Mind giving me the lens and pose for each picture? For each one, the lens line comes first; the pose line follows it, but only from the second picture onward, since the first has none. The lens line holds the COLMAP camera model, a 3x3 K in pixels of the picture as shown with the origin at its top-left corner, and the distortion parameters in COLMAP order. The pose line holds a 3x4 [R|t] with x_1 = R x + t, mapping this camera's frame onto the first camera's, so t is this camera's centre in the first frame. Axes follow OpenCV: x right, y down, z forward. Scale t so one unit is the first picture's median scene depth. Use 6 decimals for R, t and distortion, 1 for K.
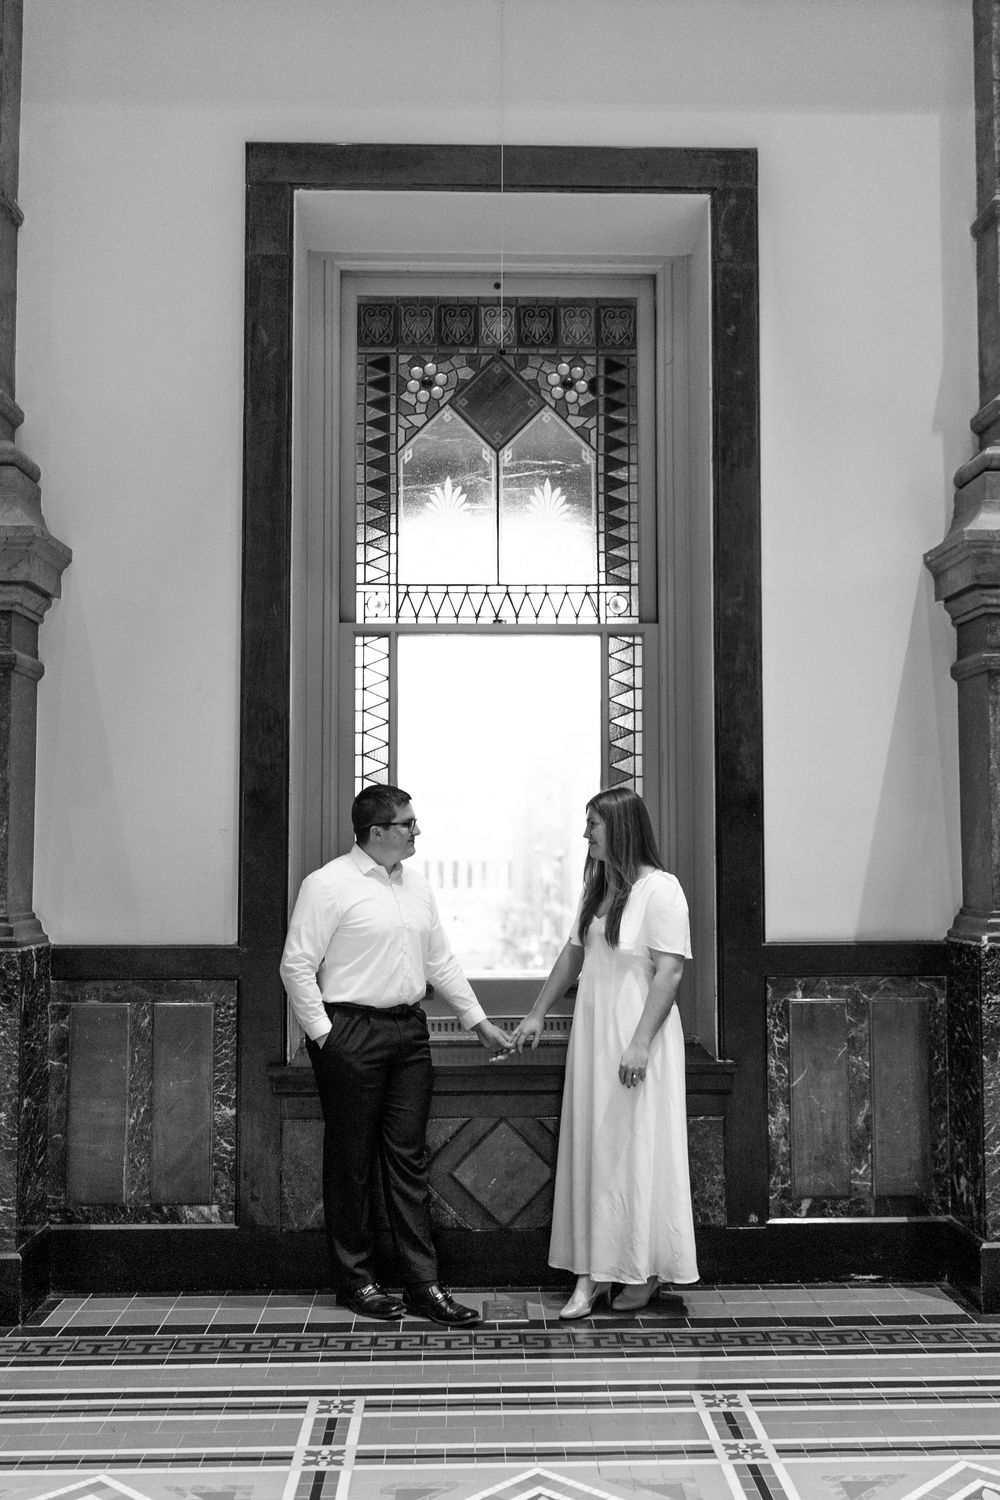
lens RADIAL K [[1466.7, 0, 476.0], [0, 1466.7, 748.0], [0, 0, 1]] dist [-0.010429, -0.004657]
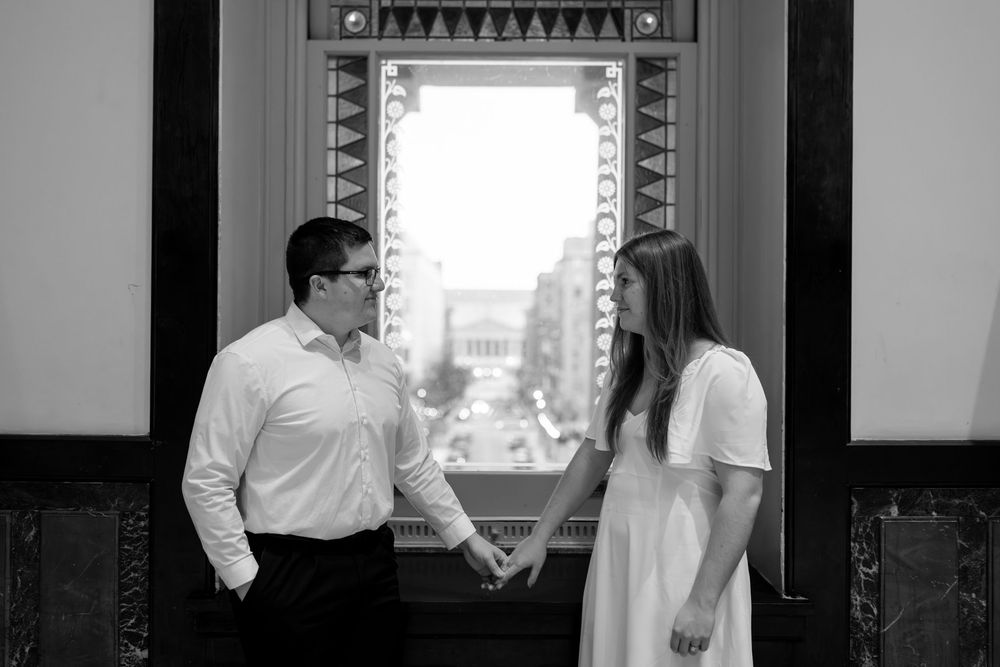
lens RADIAL K [[977.8, 0, 500.0], [0, 977.8, 333.5], [0, 0, 1]] dist [-0.010429, -0.004657]
pose [[0.998884, 0.005481, 0.046907, -0.005410], [-0.010354, 0.994493, 0.104288, 0.027969], [-0.046077, -0.104658, 0.993440, 0.524132]]
